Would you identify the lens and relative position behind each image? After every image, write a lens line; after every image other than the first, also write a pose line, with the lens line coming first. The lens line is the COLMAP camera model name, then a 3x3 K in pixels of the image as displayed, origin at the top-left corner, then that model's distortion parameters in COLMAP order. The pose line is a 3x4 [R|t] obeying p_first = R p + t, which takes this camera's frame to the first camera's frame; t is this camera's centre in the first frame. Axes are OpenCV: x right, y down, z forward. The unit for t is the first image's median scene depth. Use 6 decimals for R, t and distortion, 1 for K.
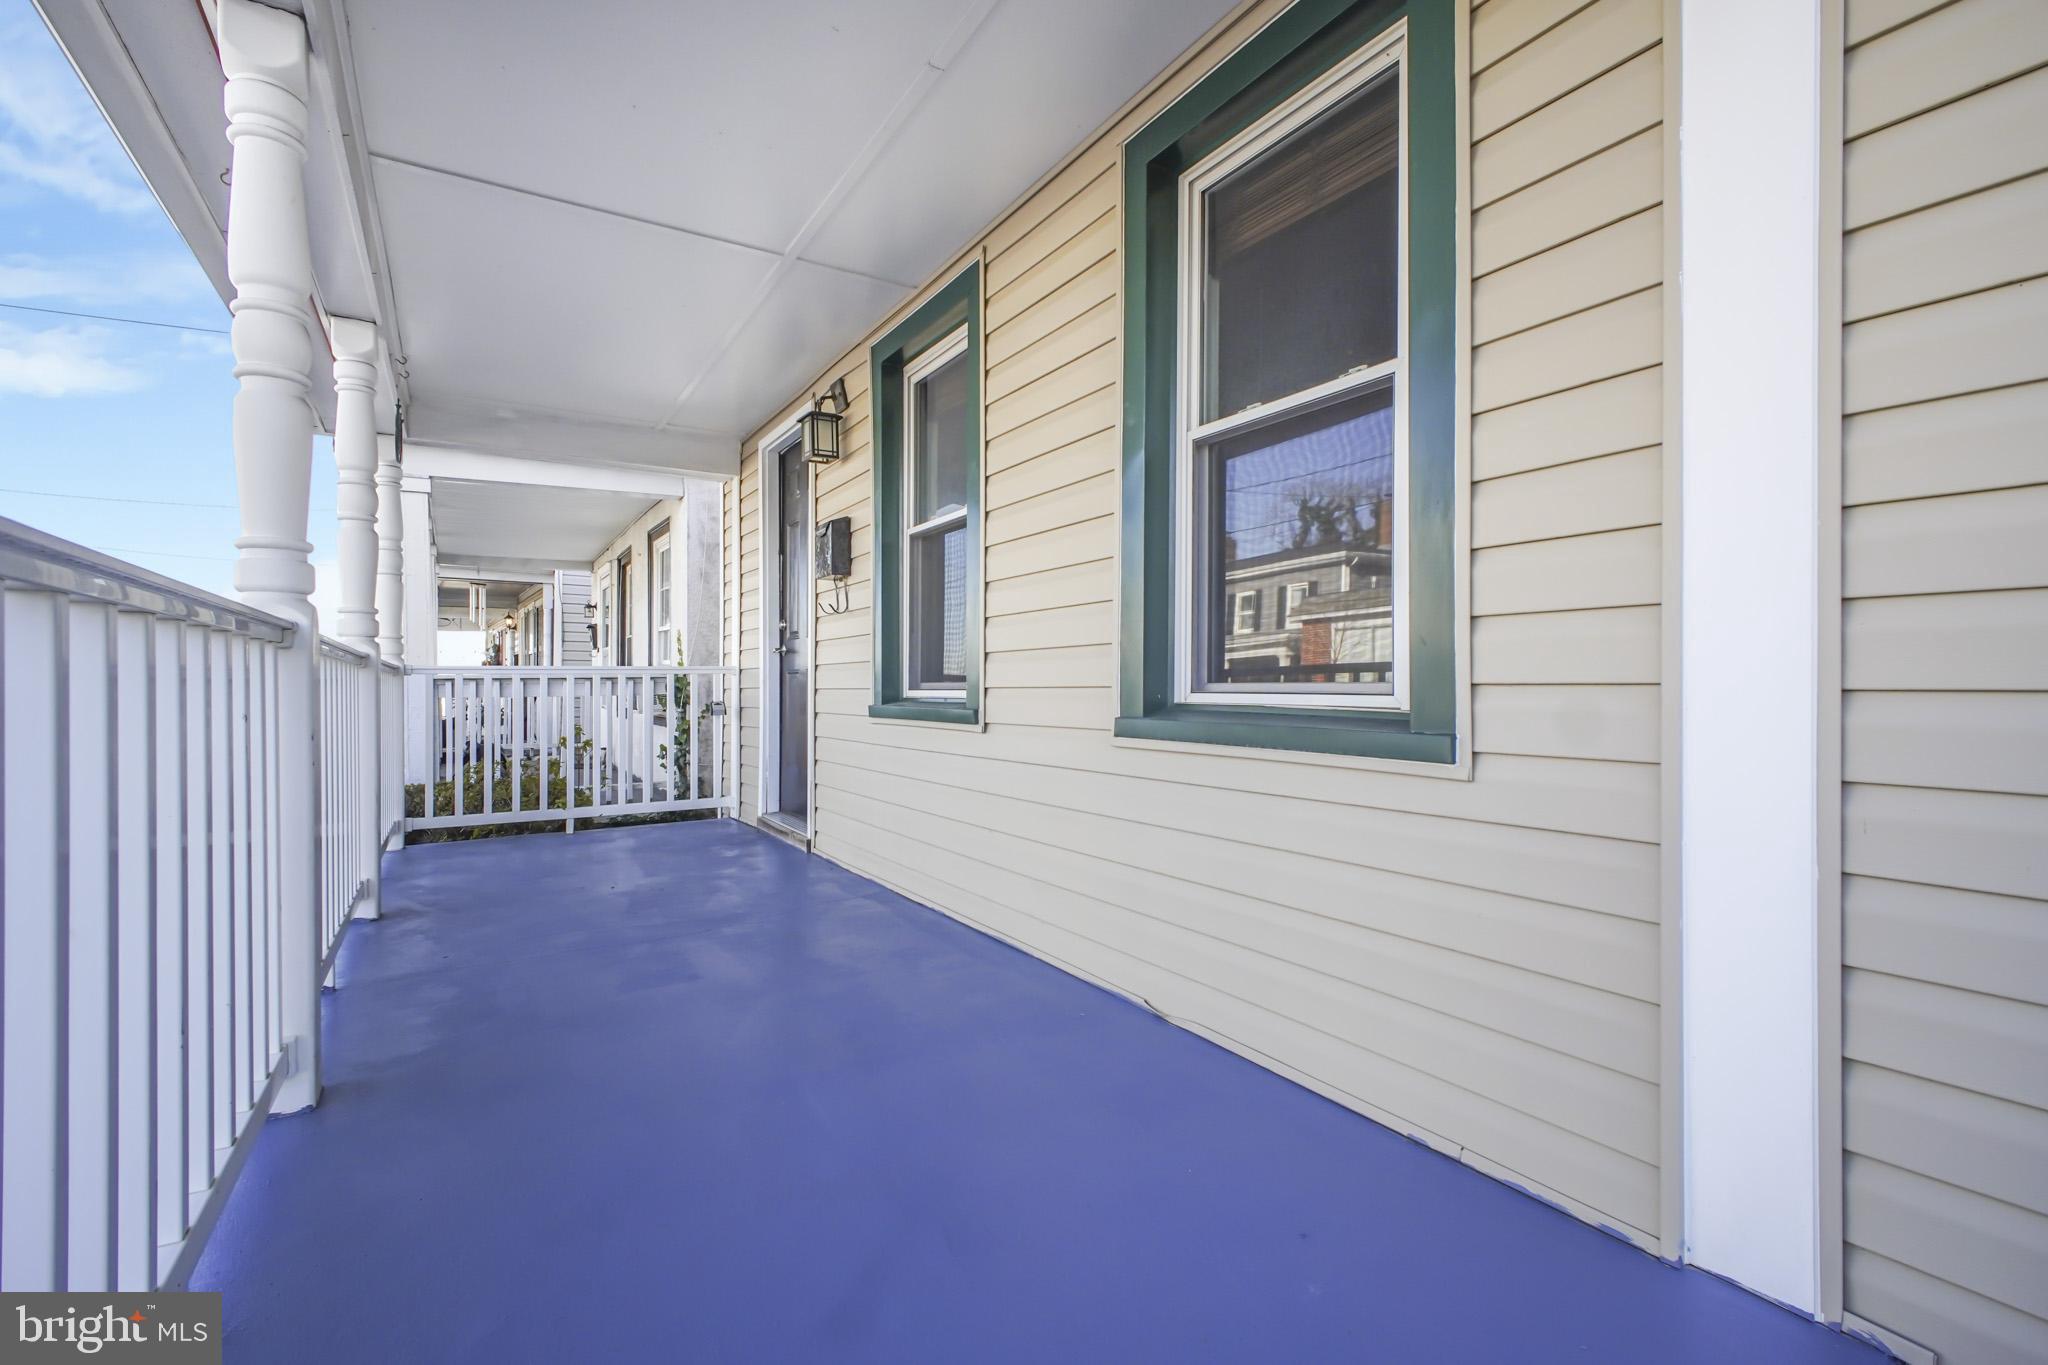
lens RADIAL K [[930.8, 0, 1024.0], [0, 930.8, 682.5], [0, 0, 1]] dist [0.000727, 0.000079]
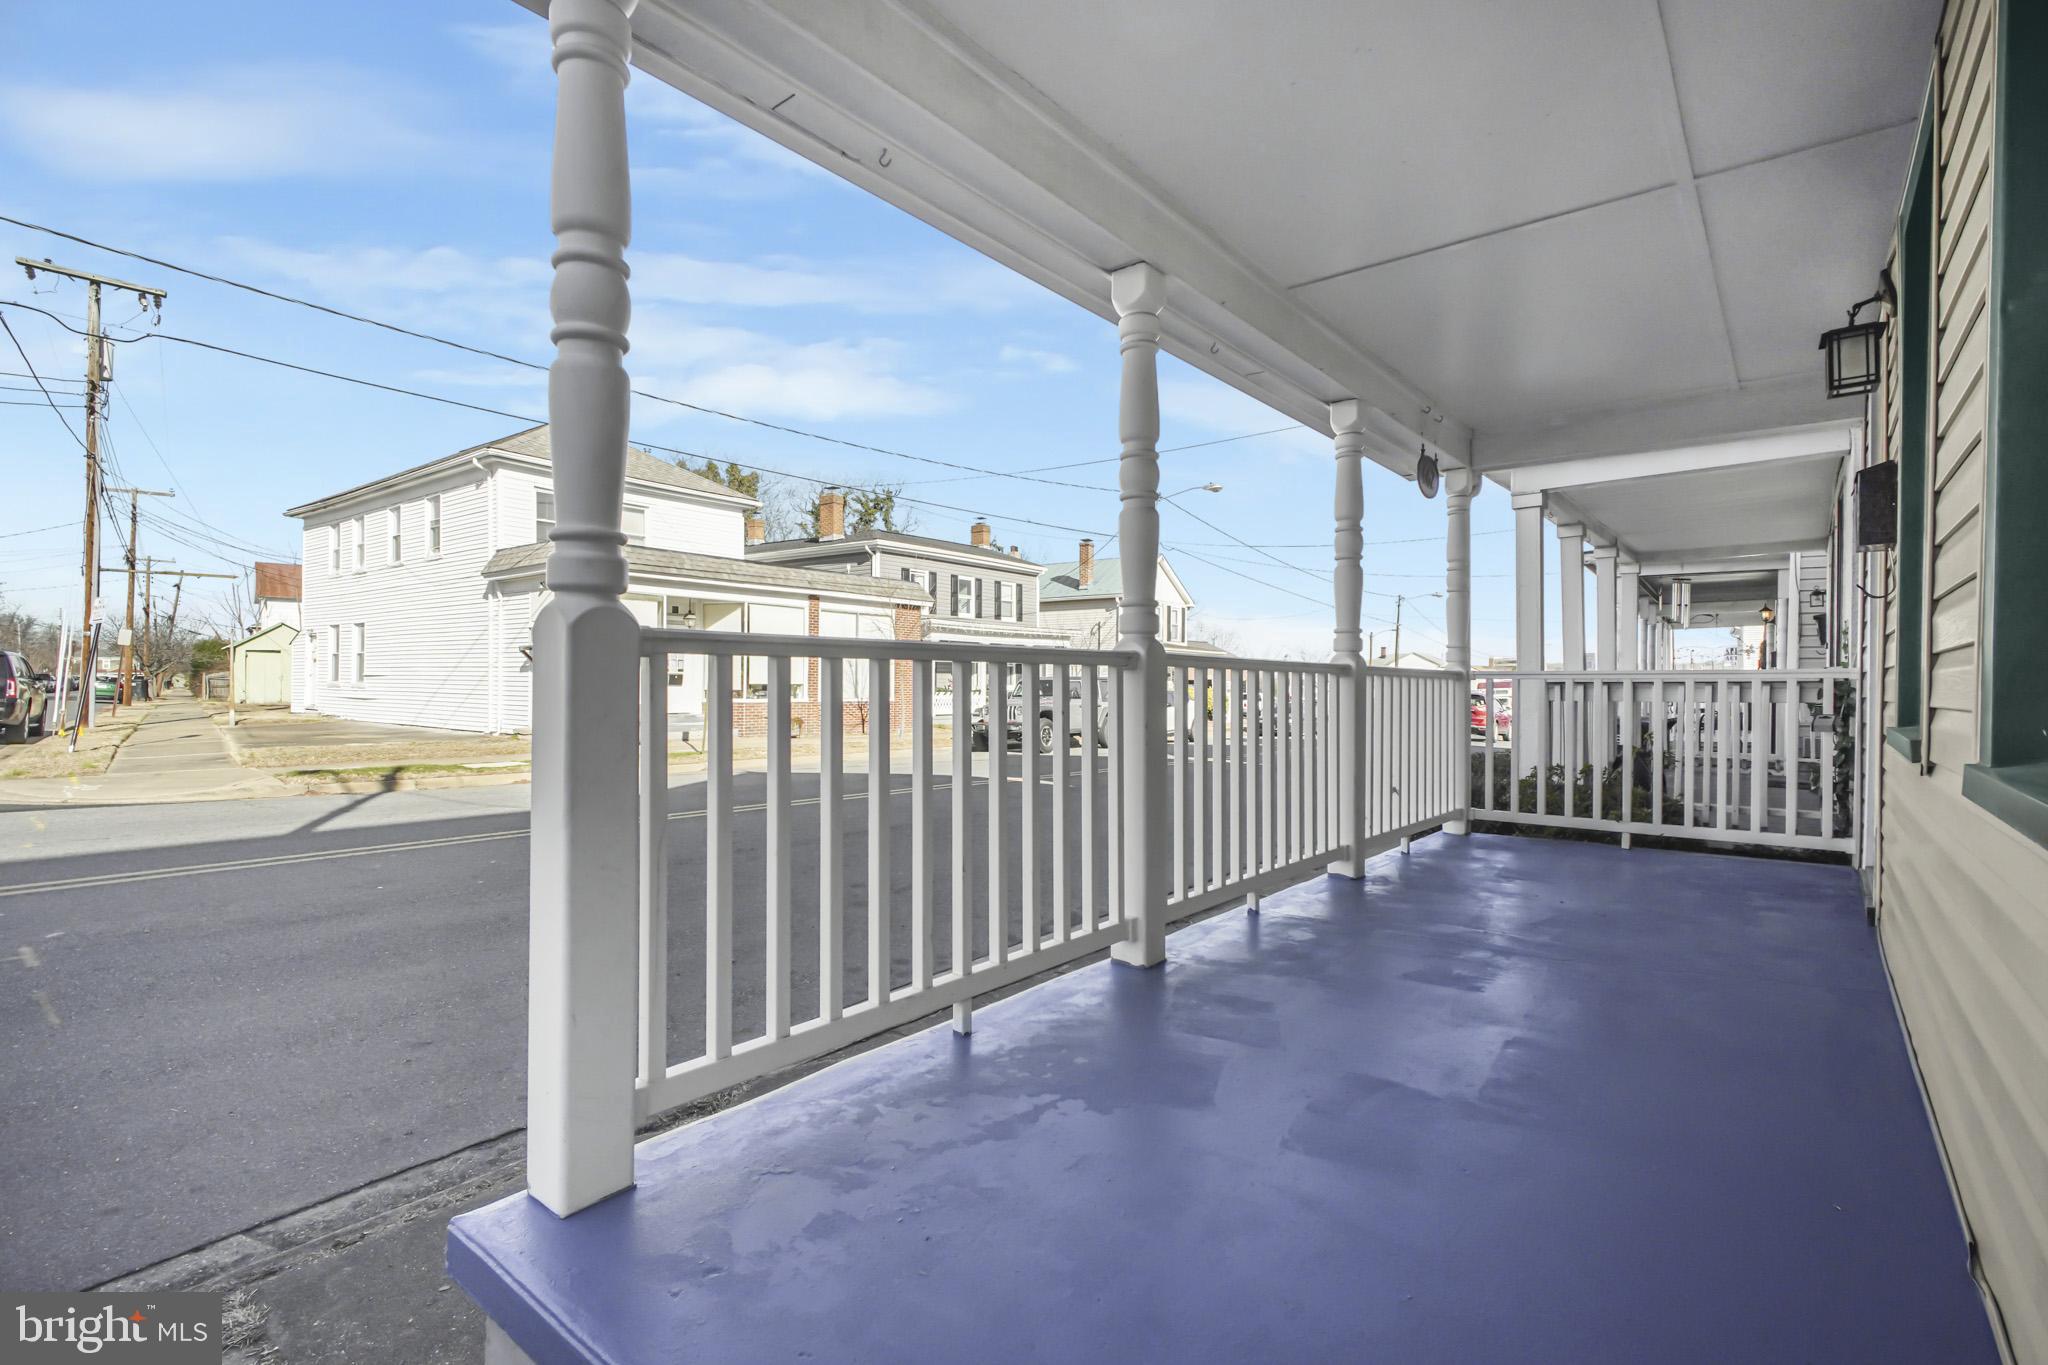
lens RADIAL K [[938.7, 0, 1000.0], [0, 938.7, 686.0], [0, 0, 1]] dist [0.021577, -0.000342]
pose [[0.324462, 0.008795, -0.945858, 0.171149], [-0.004252, 0.999960, 0.007840, -0.005680], [0.945889, 0.001478, 0.324487, 0.072934]]
